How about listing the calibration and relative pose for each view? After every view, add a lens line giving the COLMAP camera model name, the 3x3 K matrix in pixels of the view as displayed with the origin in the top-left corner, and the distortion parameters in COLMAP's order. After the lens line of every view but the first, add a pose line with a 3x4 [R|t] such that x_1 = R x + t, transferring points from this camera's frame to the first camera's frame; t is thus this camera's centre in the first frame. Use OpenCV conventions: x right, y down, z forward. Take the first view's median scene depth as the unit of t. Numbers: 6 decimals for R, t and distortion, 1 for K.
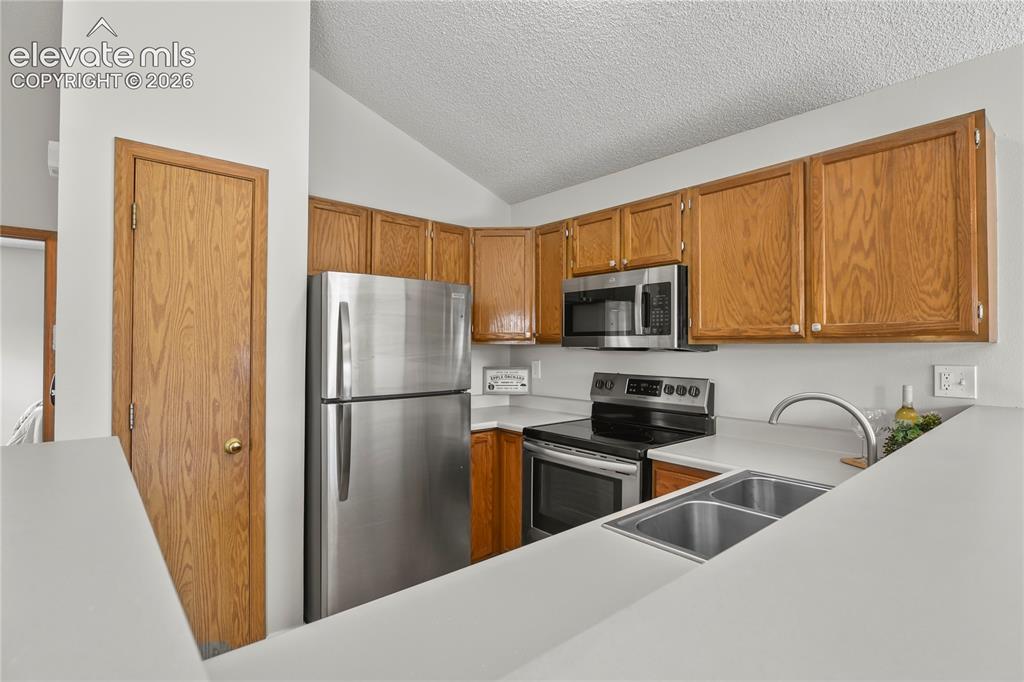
lens RADIAL K [[493.0, 0, 518.1], [0, 493.0, 341.2], [0, 0, 1]] dist [-0.011158, -0.001863]
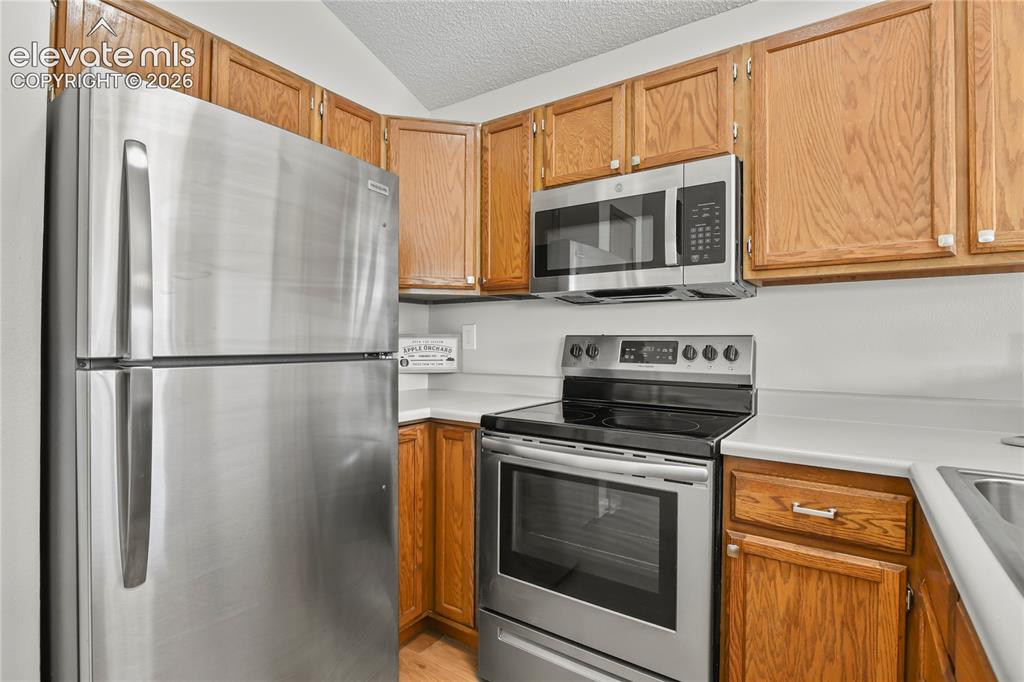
lens RADIAL K [[493.0, 0, 518.1], [0, 493.0, 341.2], [0, 0, 1]] dist [-0.011158, -0.001863]
pose [[0.966985, 0.002530, 0.254820, -0.109876], [-0.004889, 0.999951, 0.008626, 0.079985], [-0.254786, -0.009587, 0.966950, 0.404974]]
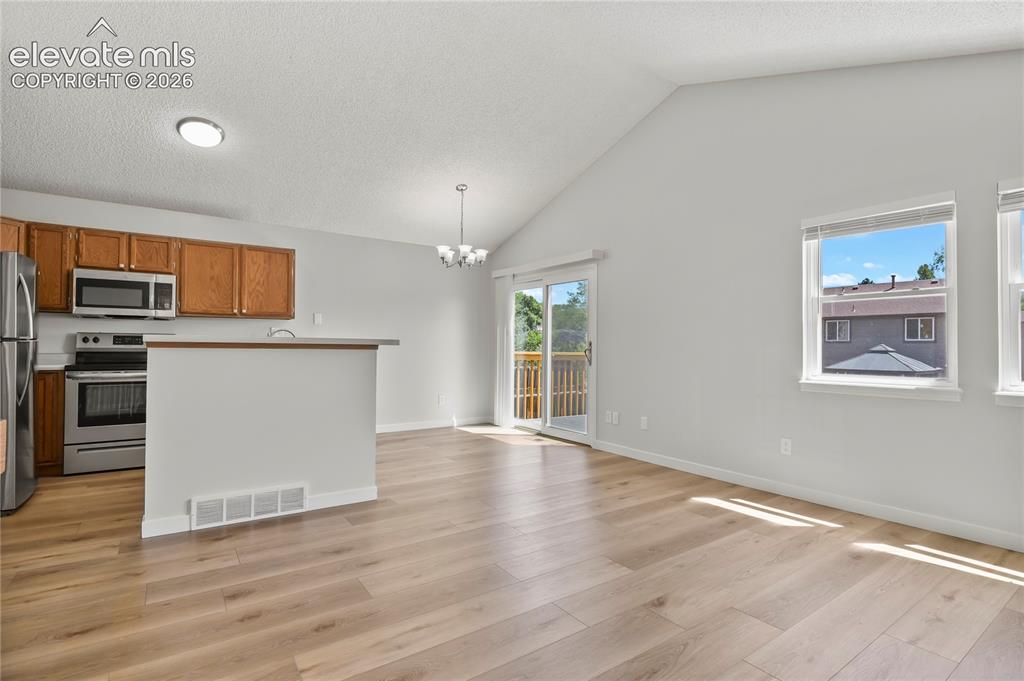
lens RADIAL K [[493.0, 0, 518.1], [0, 493.0, 340.7], [0, 0, 1]] dist [-0.011158, -0.001863]
pose [[0.102287, 0.007048, 0.994730, -1.394711], [-0.017091, 0.999840, -0.005327, 0.088639], [-0.994608, -0.016457, 0.102391, -0.549144]]
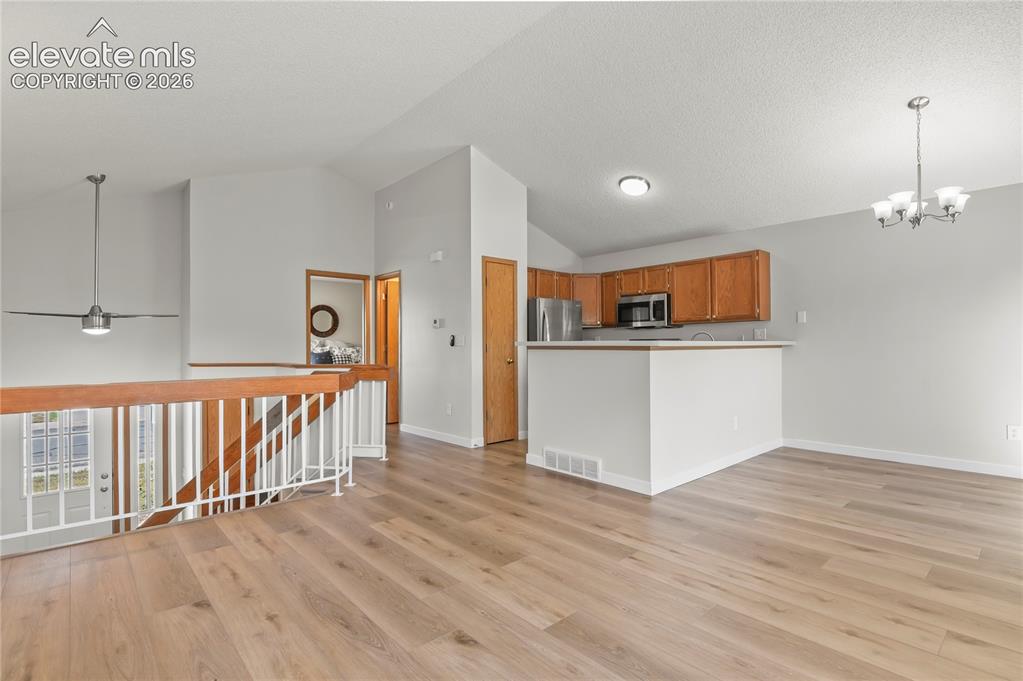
lens RADIAL K [[492.5, 0, 517.5], [0, 492.5, 340.7], [0, 0, 1]] dist [-0.011158, -0.001863]
pose [[0.999791, -0.009977, 0.017841, -0.465693], [0.010018, 0.999947, -0.002224, 0.083394], [-0.017818, 0.002402, 0.999838, -1.439605]]
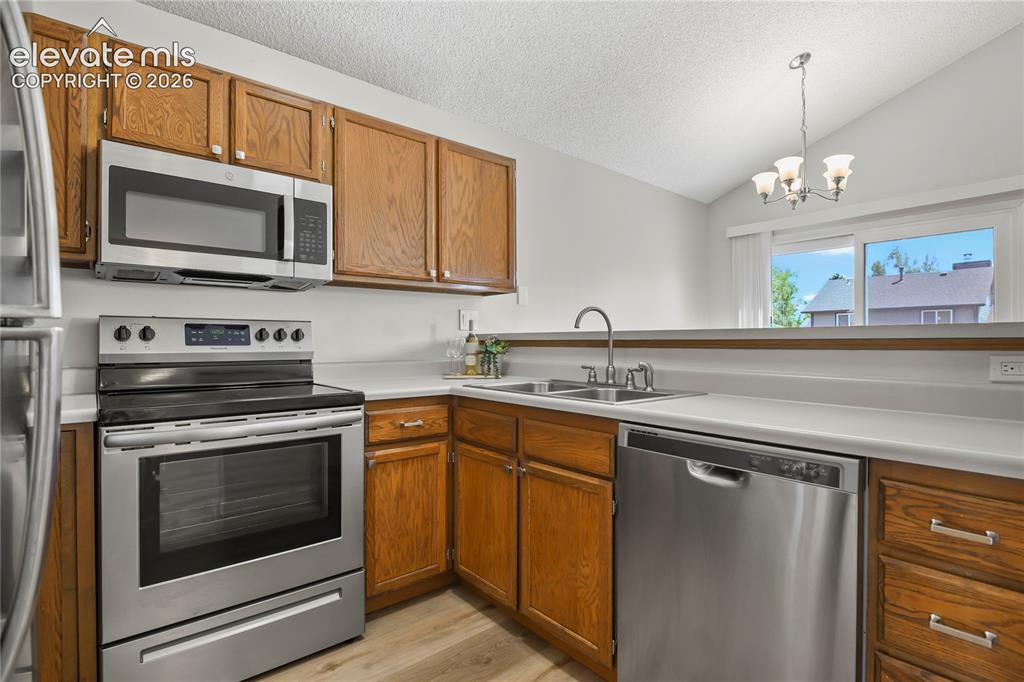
lens RADIAL K [[493.0, 0, 518.1], [0, 493.0, 341.2], [0, 0, 1]] dist [-0.011158, -0.001863]
pose [[0.009541, -0.001113, 0.999954, -0.506265], [-0.008306, 0.999965, 0.001192, 0.107873], [-0.999920, -0.008317, 0.009532, 0.601388]]
